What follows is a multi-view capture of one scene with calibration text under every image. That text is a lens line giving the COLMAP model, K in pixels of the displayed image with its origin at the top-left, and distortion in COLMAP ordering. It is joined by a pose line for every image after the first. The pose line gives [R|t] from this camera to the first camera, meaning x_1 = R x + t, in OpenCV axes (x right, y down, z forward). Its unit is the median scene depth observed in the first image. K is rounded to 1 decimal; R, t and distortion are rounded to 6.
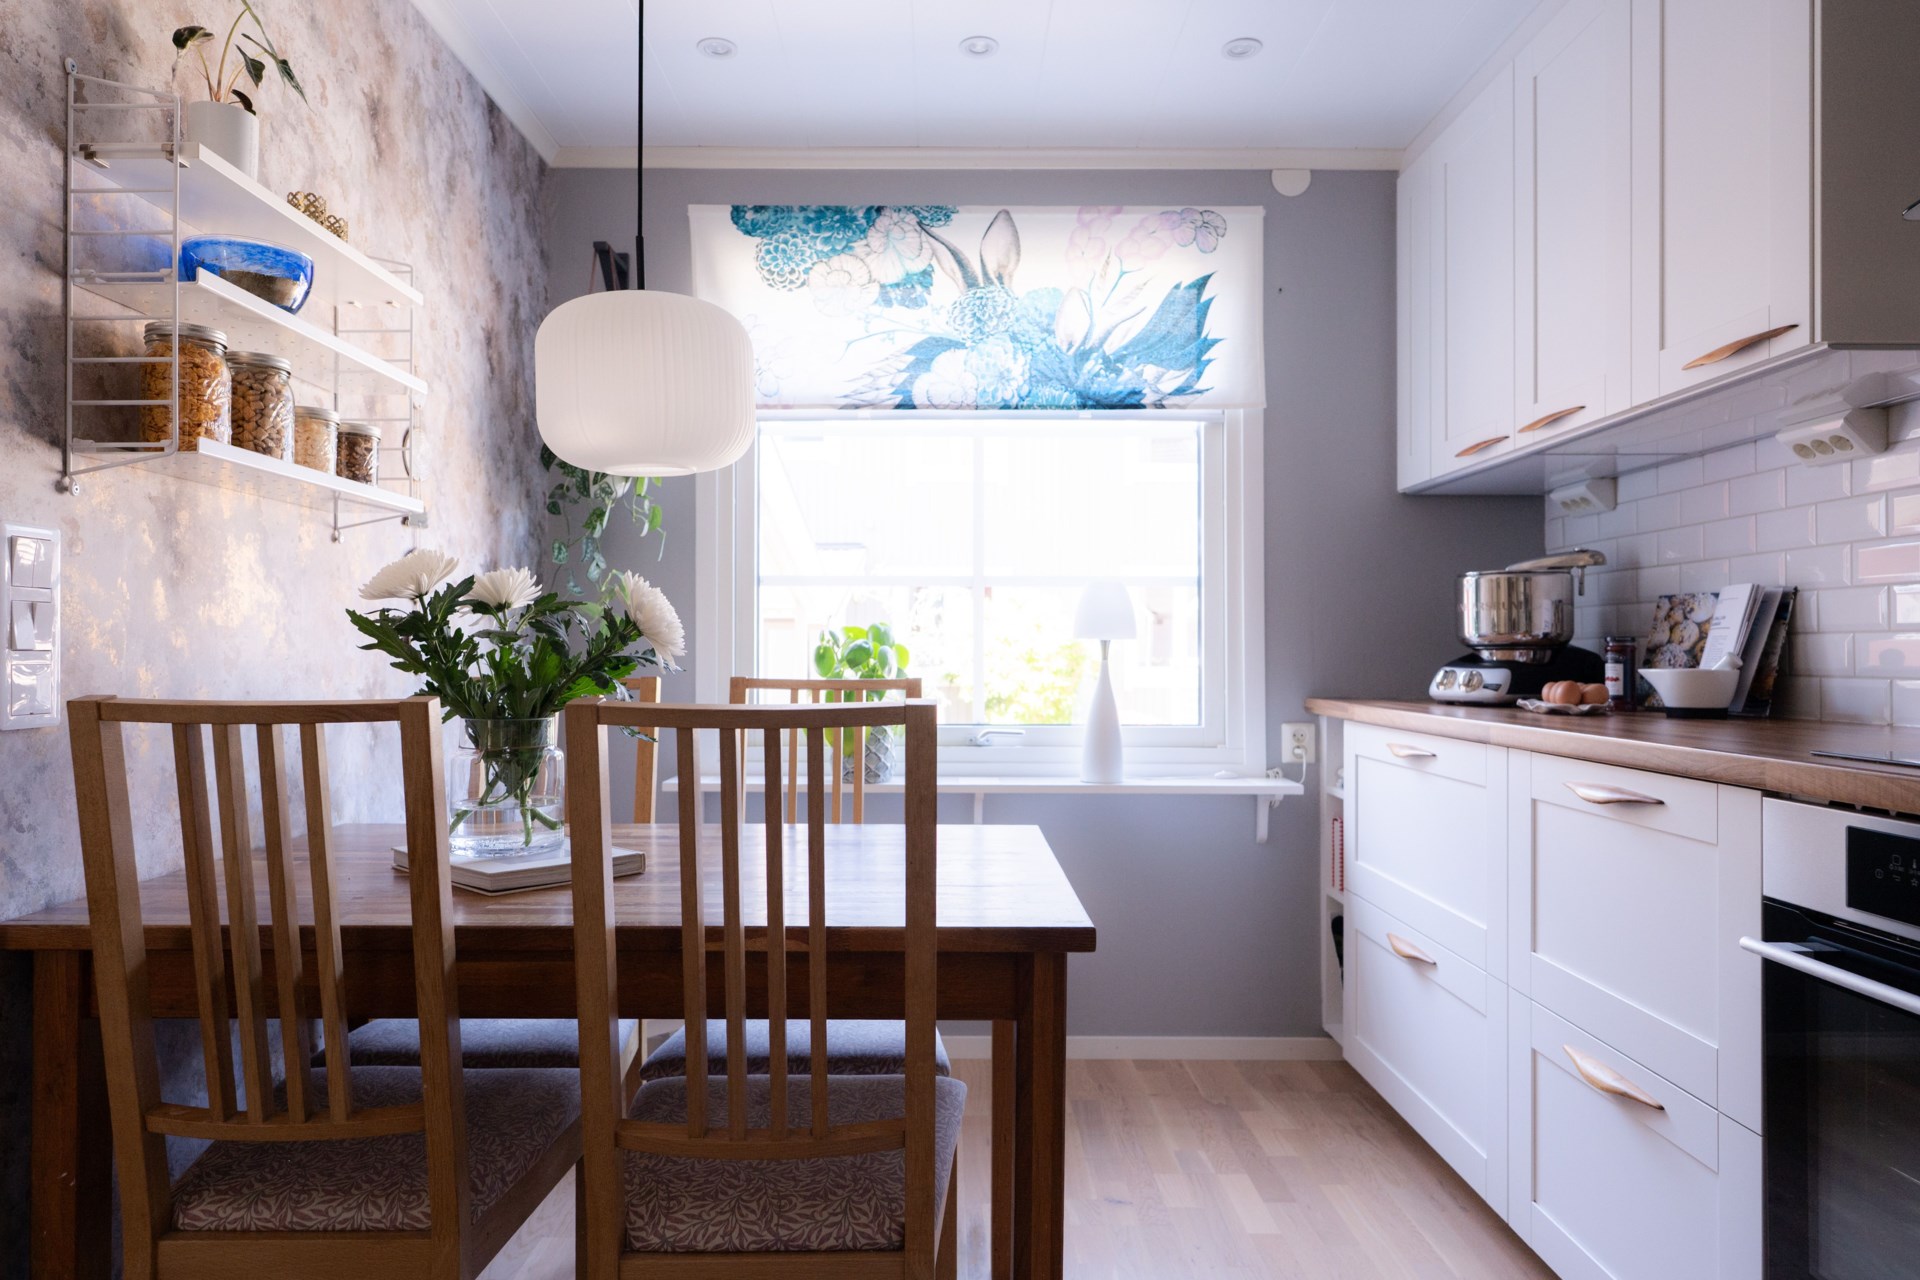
lens RADIAL K [[1142.6, 0, 960.0], [0, 1142.6, 640.0], [0, 0, 1]] dist [-0.000331, 0.000787]
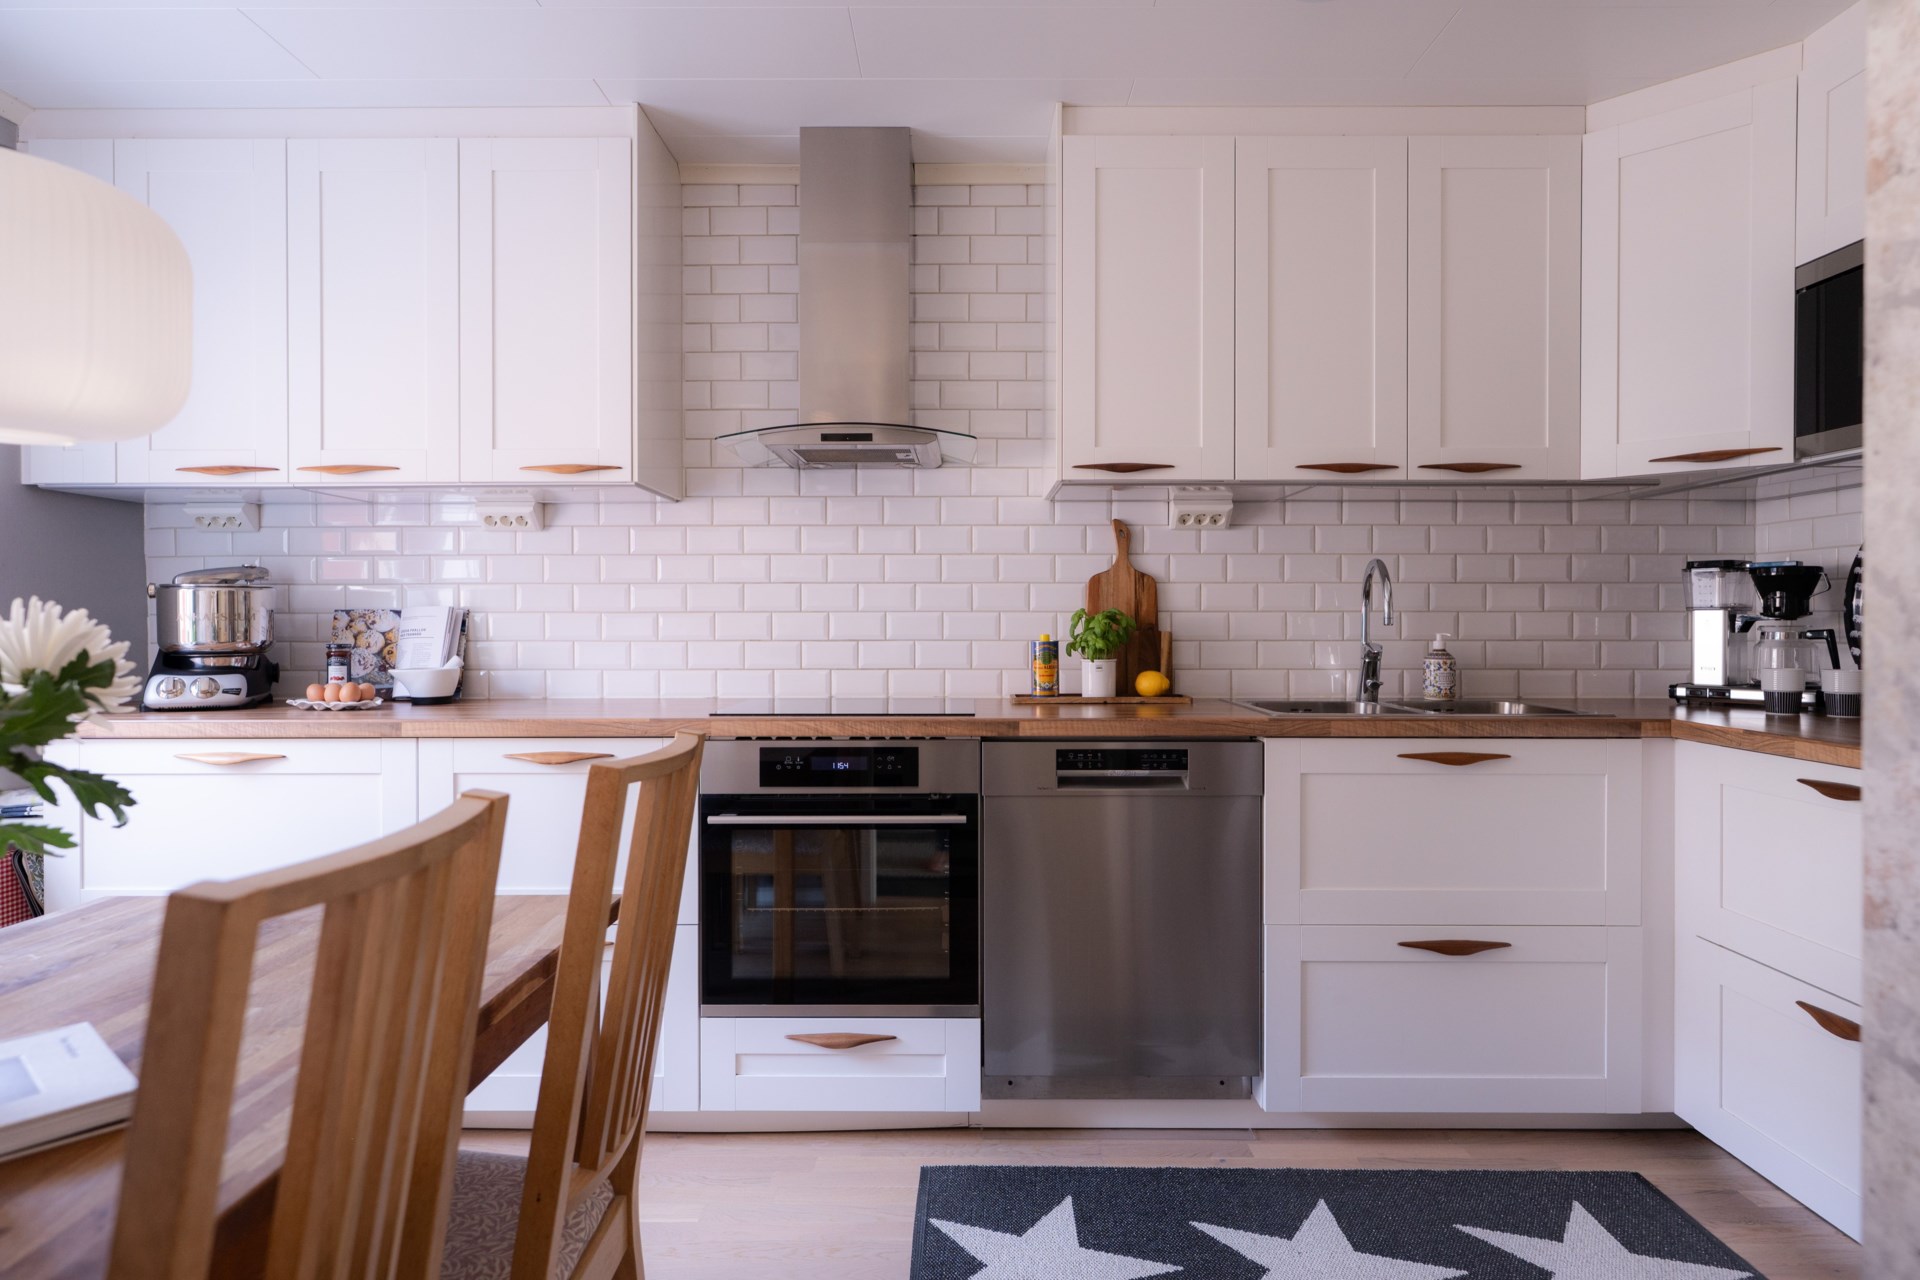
lens RADIAL K [[1070.0, 0, 964.6], [0, 1070.0, 632.5], [0, 0, 1]] dist [-0.002082, 0.002242]
pose [[0.012774, -0.013318, 0.999830, -0.567164], [-0.008693, 0.999872, 0.013429, -0.036365], [-0.999881, -0.008863, 0.012656, 0.304399]]
